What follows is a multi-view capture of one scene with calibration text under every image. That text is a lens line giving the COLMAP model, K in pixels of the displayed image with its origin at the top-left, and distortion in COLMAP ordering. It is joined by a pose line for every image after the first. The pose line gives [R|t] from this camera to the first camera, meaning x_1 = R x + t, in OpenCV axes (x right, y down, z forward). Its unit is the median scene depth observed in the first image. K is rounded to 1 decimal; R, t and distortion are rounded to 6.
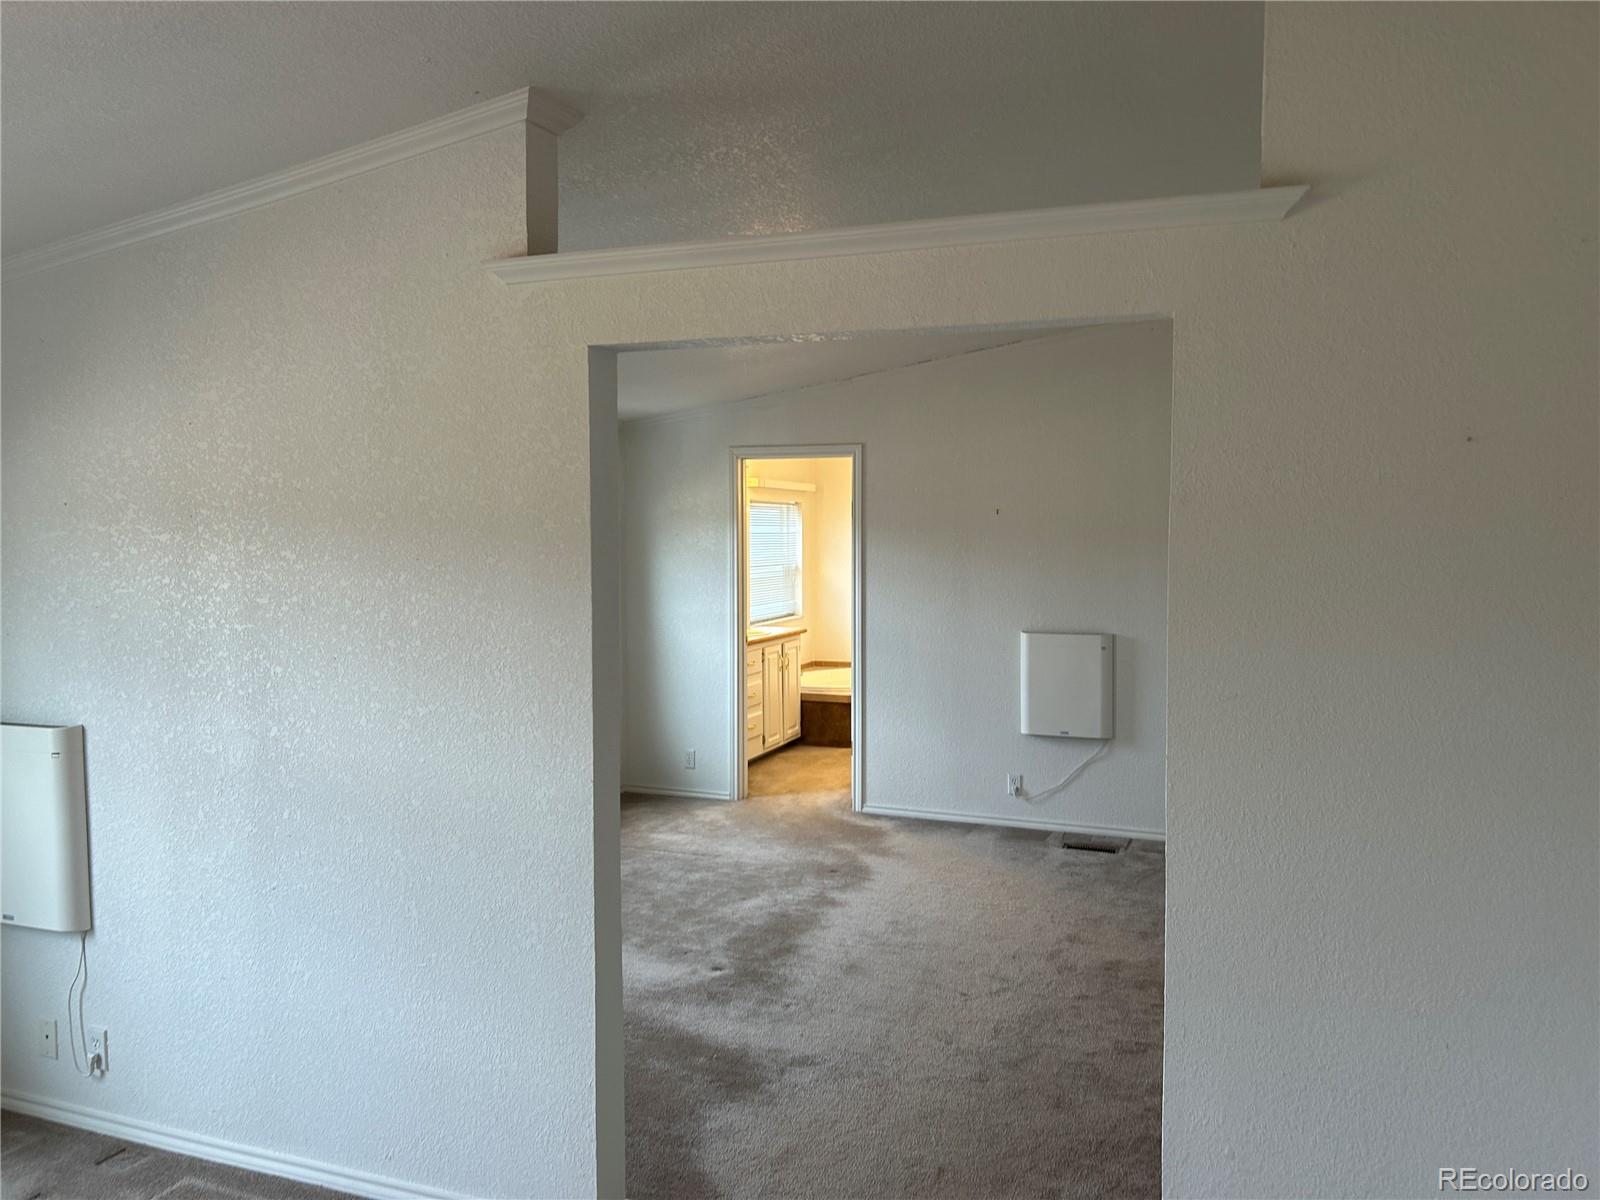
lens RADIAL K [[1234.1, 0, 796.8], [0, 1234.1, 583.3], [0, 0, 1]] dist [0.050838, -0.049597]
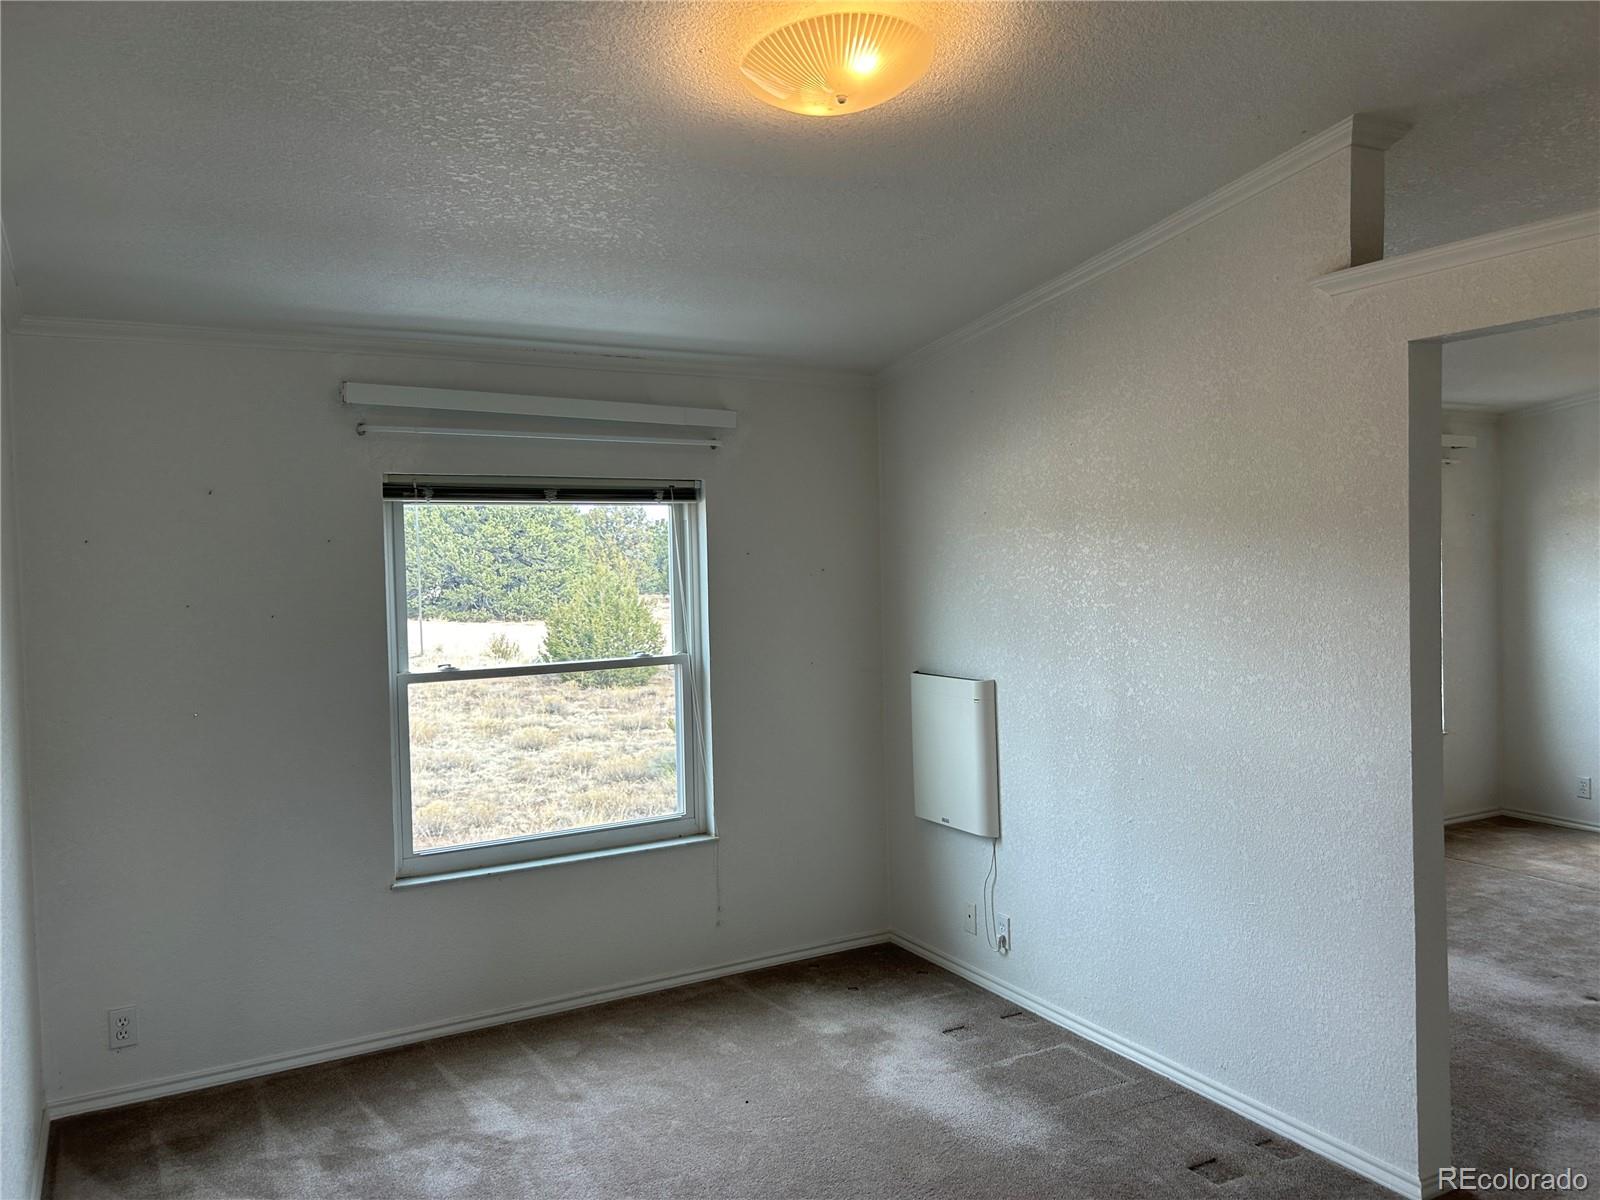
lens RADIAL K [[1203.8, 0, 794.8], [0, 1203.8, 605.6], [0, 0, 1]] dist [0.009889, -0.013798]
pose [[0.774217, 0.011498, -0.632815, 0.069243], [-0.008205, 0.999933, 0.008130, 0.026921], [0.632867, -0.001102, 0.774260, -0.119637]]
